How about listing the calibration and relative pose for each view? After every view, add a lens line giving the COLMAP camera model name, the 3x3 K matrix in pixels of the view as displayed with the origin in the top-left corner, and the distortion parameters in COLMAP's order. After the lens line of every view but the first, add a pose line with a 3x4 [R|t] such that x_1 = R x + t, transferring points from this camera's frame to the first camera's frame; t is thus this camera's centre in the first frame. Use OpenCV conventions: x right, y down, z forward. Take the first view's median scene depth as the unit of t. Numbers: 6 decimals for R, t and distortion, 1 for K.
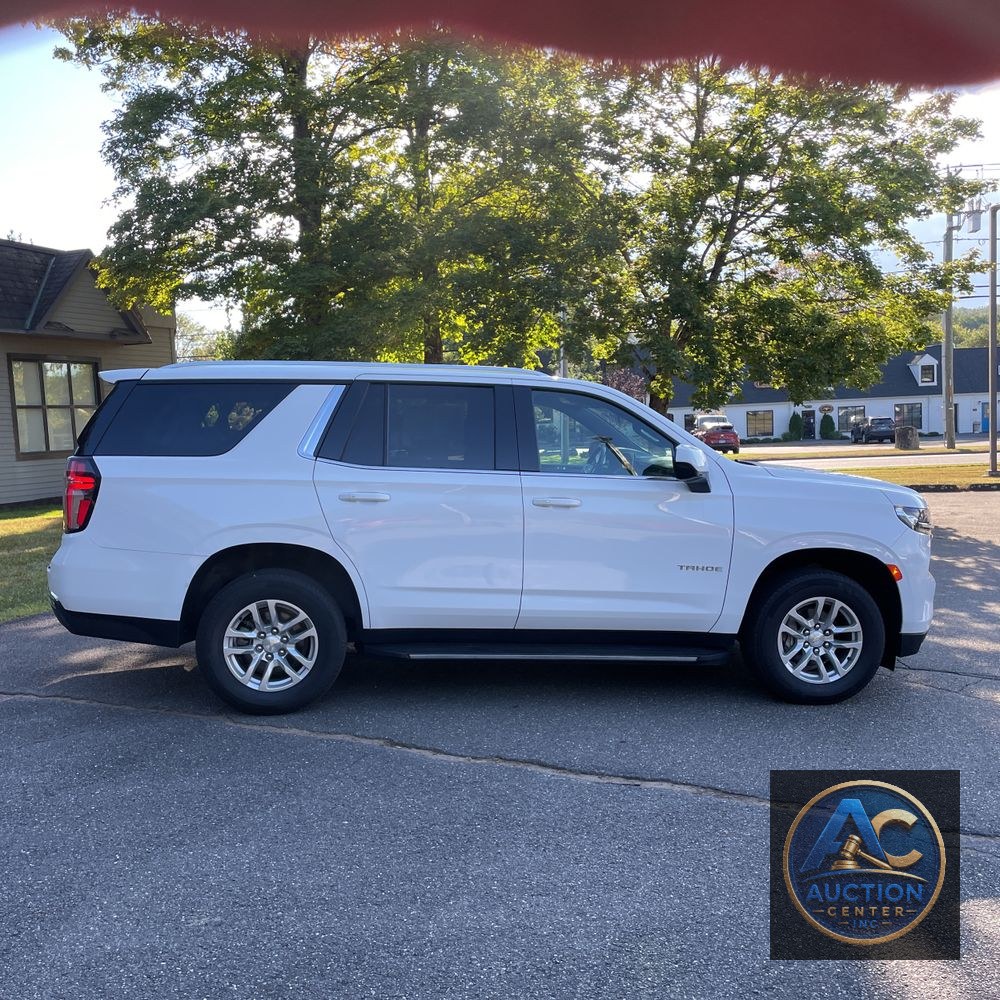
lens RADIAL K [[984.6, 0, 500.0], [0, 984.6, 500.0], [0, 0, 1]] dist [0.102091, -0.115097]
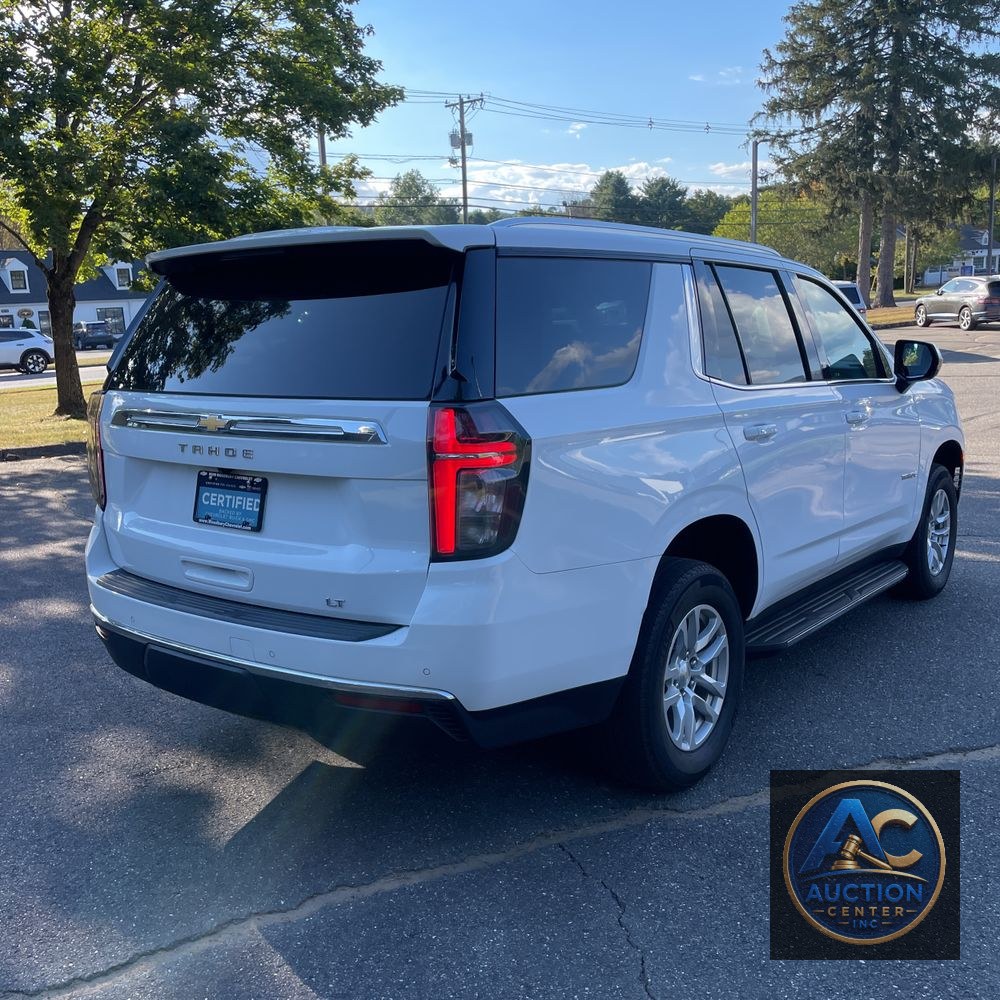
lens RADIAL K [[984.6, 0, 500.0], [0, 984.6, 500.0], [0, 0, 1]] dist [0.102091, -0.115097]
pose [[0.693654, -0.138998, 0.706770, -0.730599], [0.073002, 0.989718, 0.122997, -0.052572], [-0.716600, -0.033722, 0.696669, 0.627052]]
